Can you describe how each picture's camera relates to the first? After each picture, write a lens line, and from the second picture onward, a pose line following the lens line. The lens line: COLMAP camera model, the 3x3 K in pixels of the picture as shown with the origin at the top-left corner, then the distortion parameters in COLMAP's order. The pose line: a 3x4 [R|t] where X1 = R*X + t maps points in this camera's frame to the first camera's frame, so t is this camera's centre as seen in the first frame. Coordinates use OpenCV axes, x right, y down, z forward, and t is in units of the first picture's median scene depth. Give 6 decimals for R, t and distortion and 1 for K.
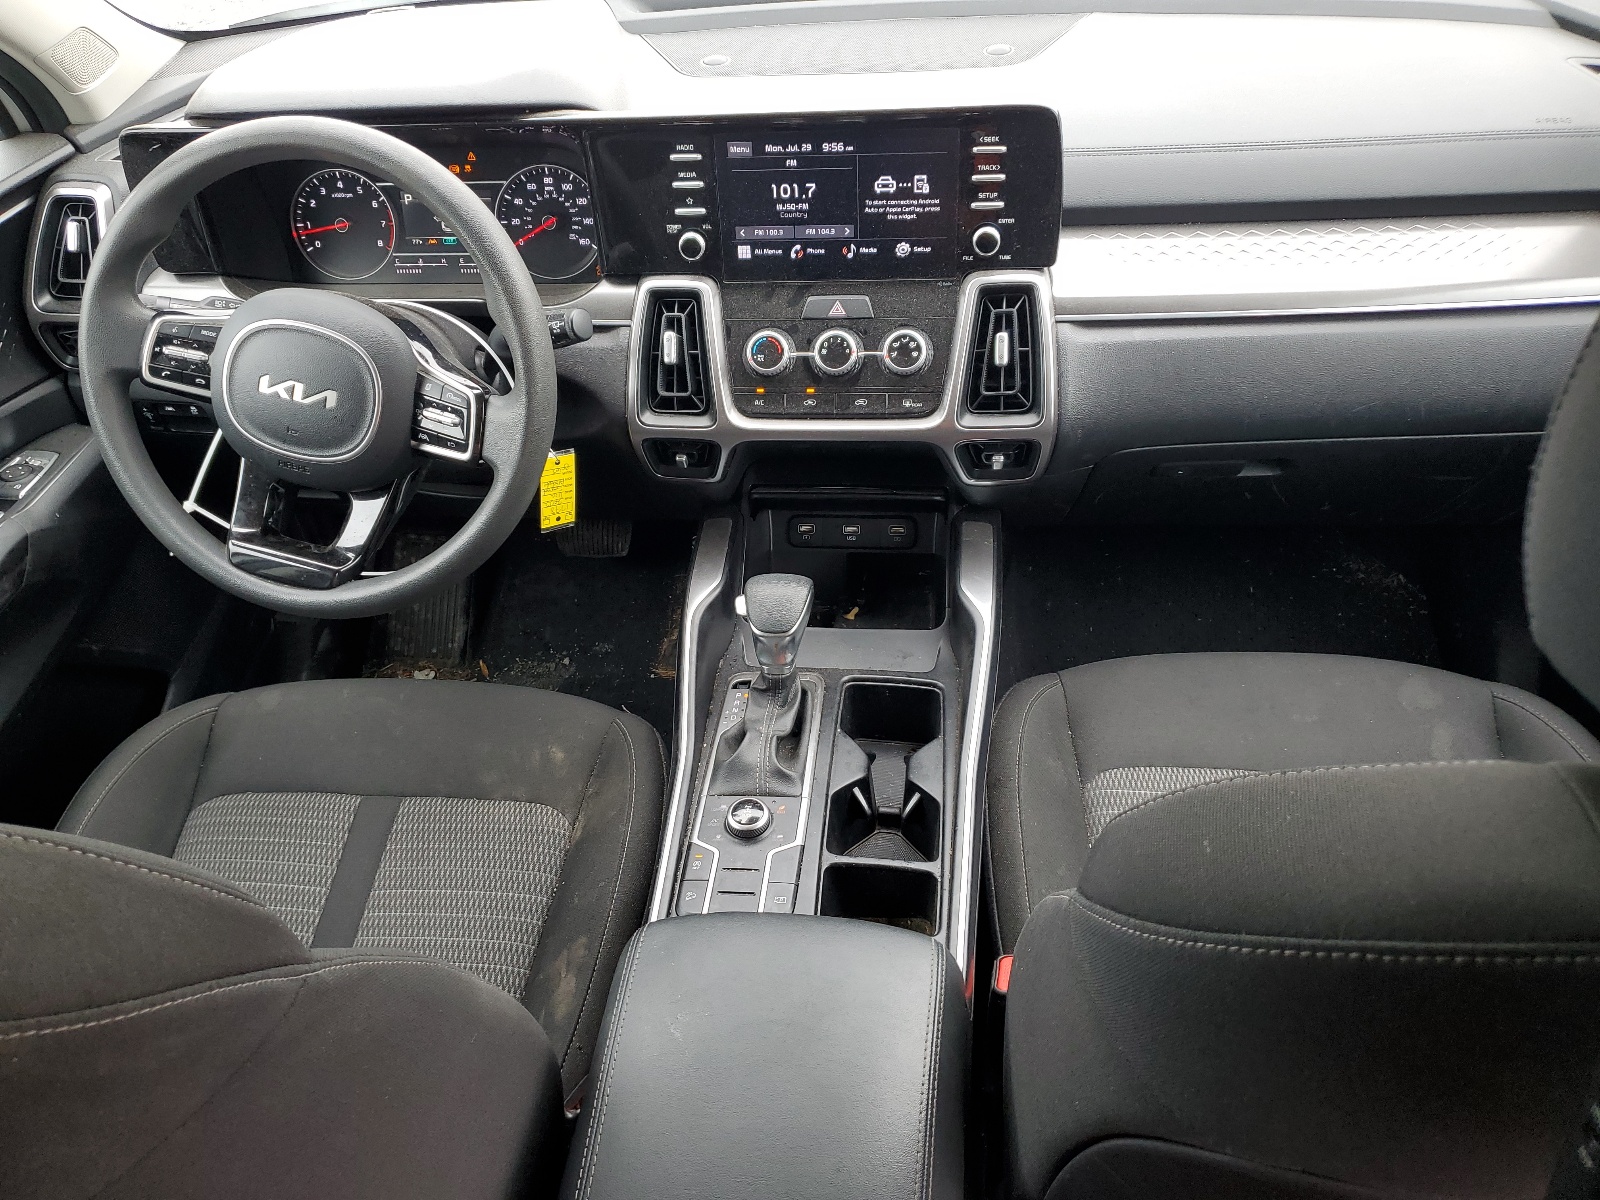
lens RADIAL K [[1196.7, 0, 804.7], [0, 1196.7, 601.2], [0, 0, 1]] dist [-0.021426, -0.000663]
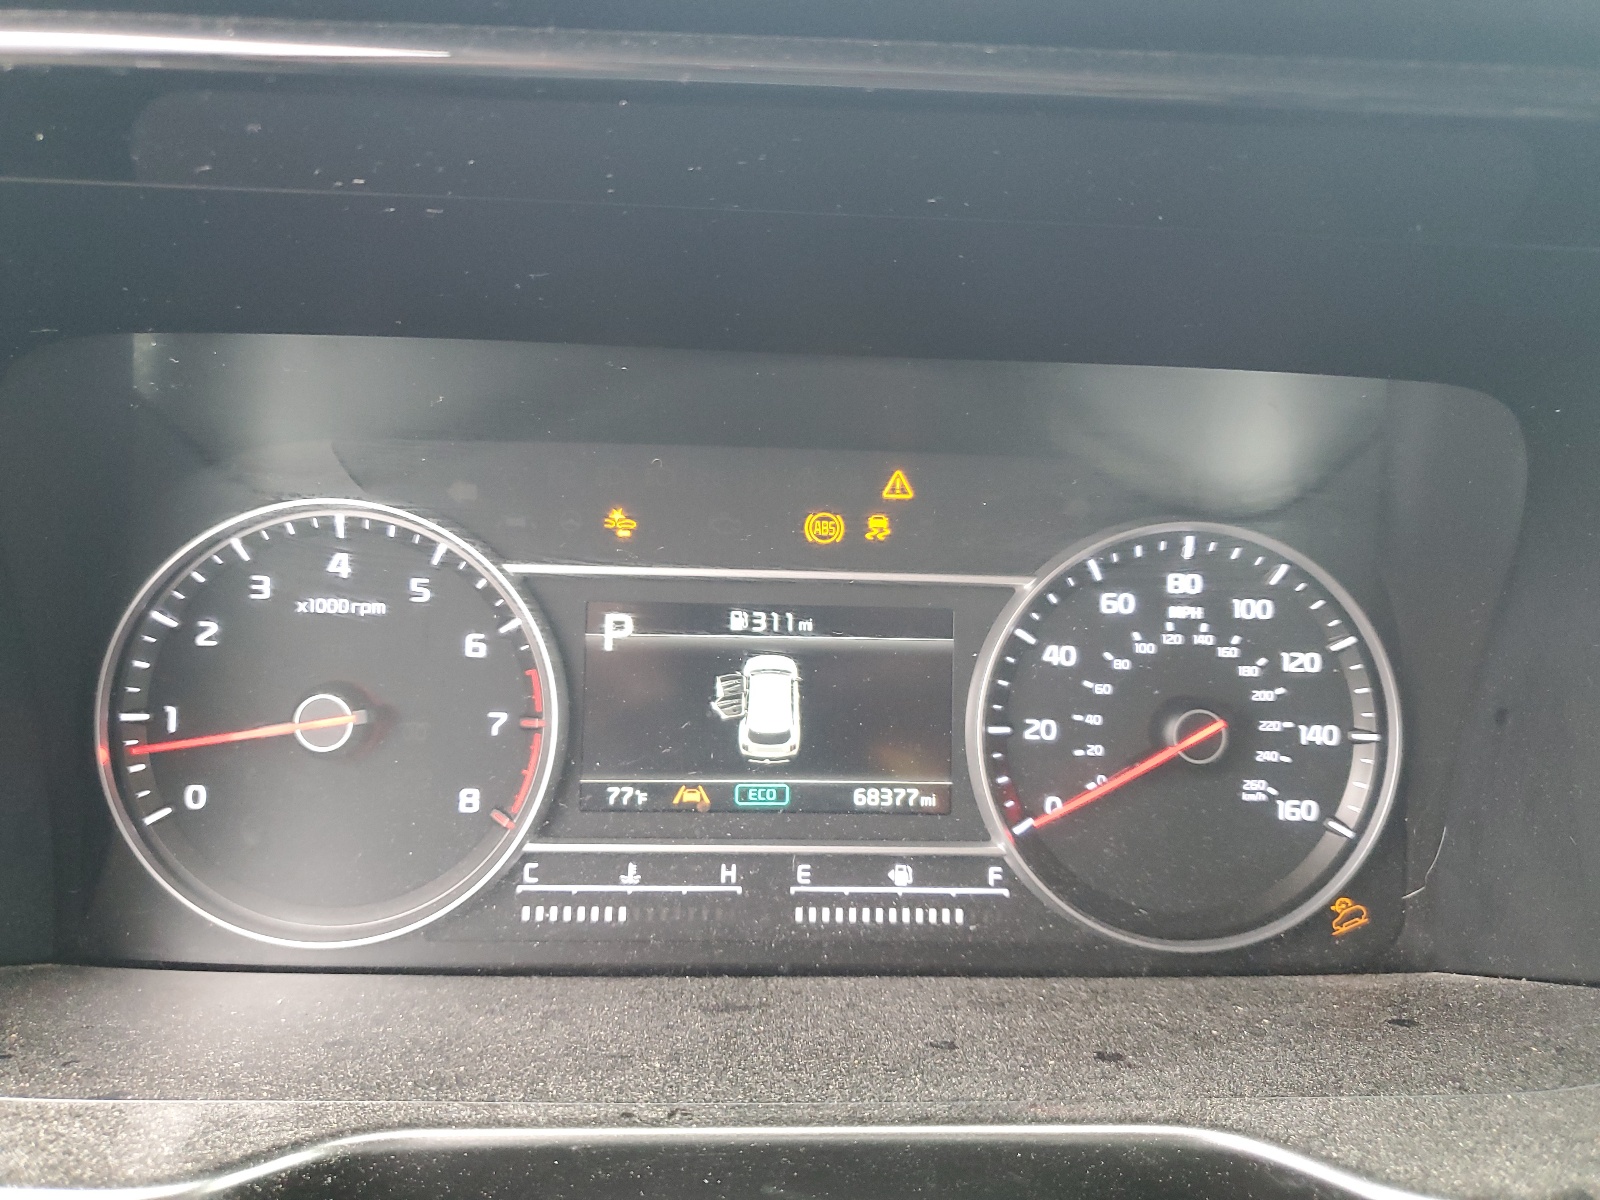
lens RADIAL K [[1196.7, 0, 798.8], [0, 1196.7, 596.1], [0, 0, 1]] dist [-0.021426, -0.000663]
pose [[0.985824, 0.041453, 0.162582, -0.338444], [0.028698, 0.913060, -0.406814, -0.242101], [-0.165311, 0.405713, 0.898927, 0.767903]]
